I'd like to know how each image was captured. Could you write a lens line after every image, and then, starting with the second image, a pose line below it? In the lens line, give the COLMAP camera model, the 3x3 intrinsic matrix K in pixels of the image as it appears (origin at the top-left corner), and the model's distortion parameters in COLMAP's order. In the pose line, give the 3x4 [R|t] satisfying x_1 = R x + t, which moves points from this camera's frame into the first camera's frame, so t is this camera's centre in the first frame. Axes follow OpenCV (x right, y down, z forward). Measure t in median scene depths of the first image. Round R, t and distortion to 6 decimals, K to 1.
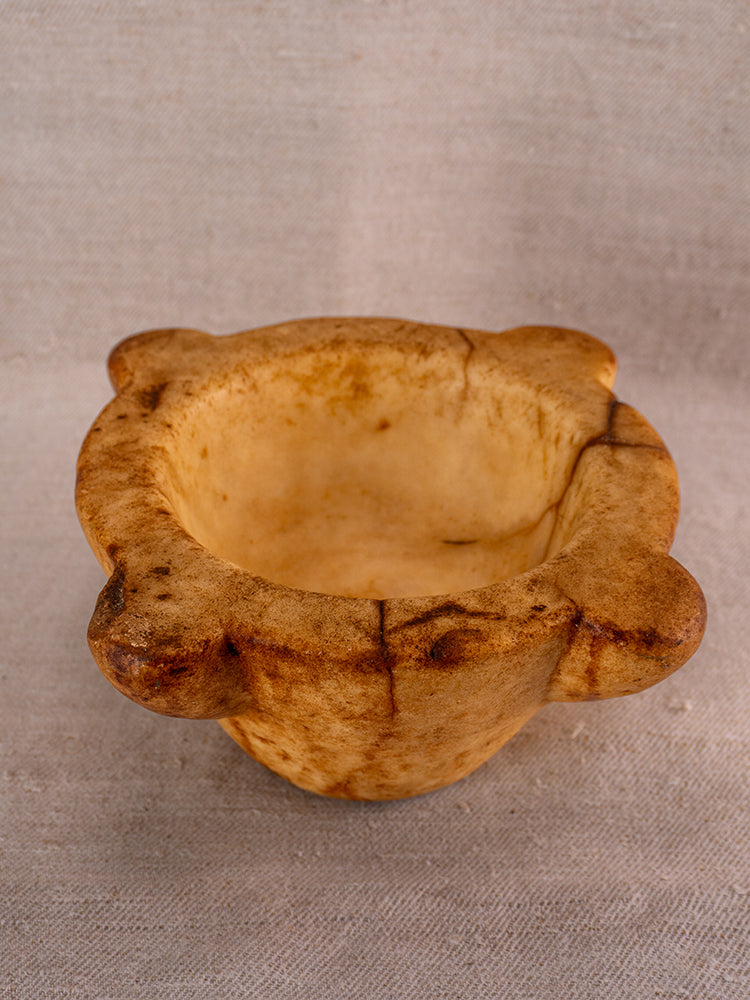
lens RADIAL K [[1602.3, 0, 359.3], [0, 1602.3, 469.5], [0, 0, 1]] dist [0.021317, 0.159287]
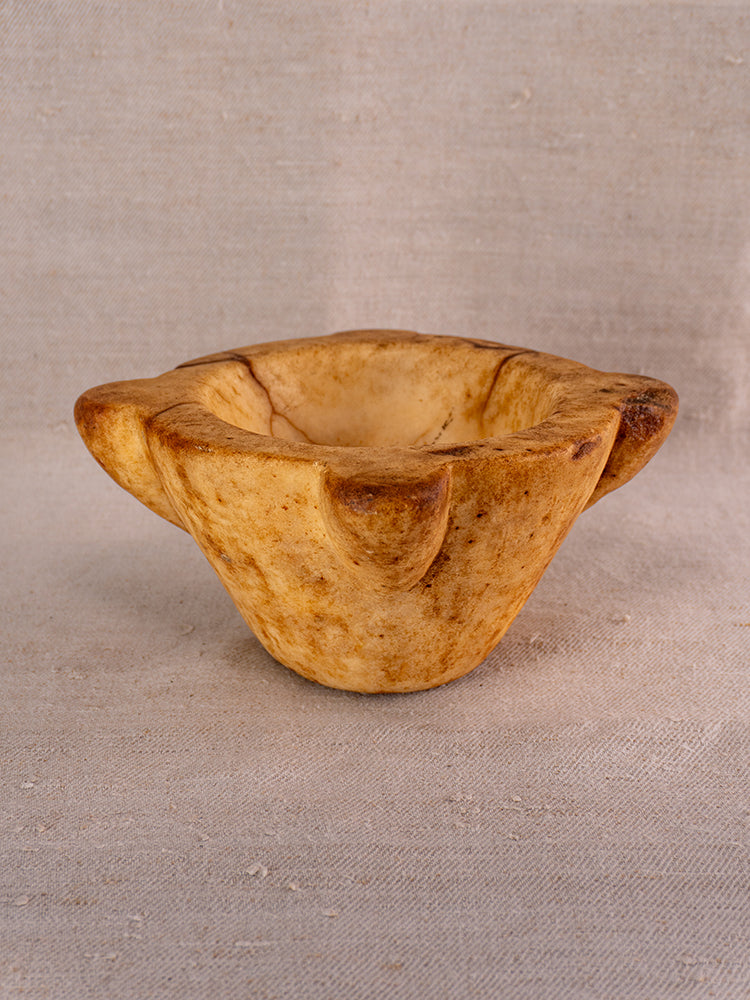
lens RADIAL K [[1513.0, 0, 362.9], [0, 1513.0, 432.1], [0, 0, 1]] dist [0.020421, 0.066984]
pose [[0.999604, -0.024455, 0.013925, -0.003061], [0.027348, 0.960839, -0.275755, 0.281216], [-0.006636, 0.276027, 0.961127, -0.101397]]
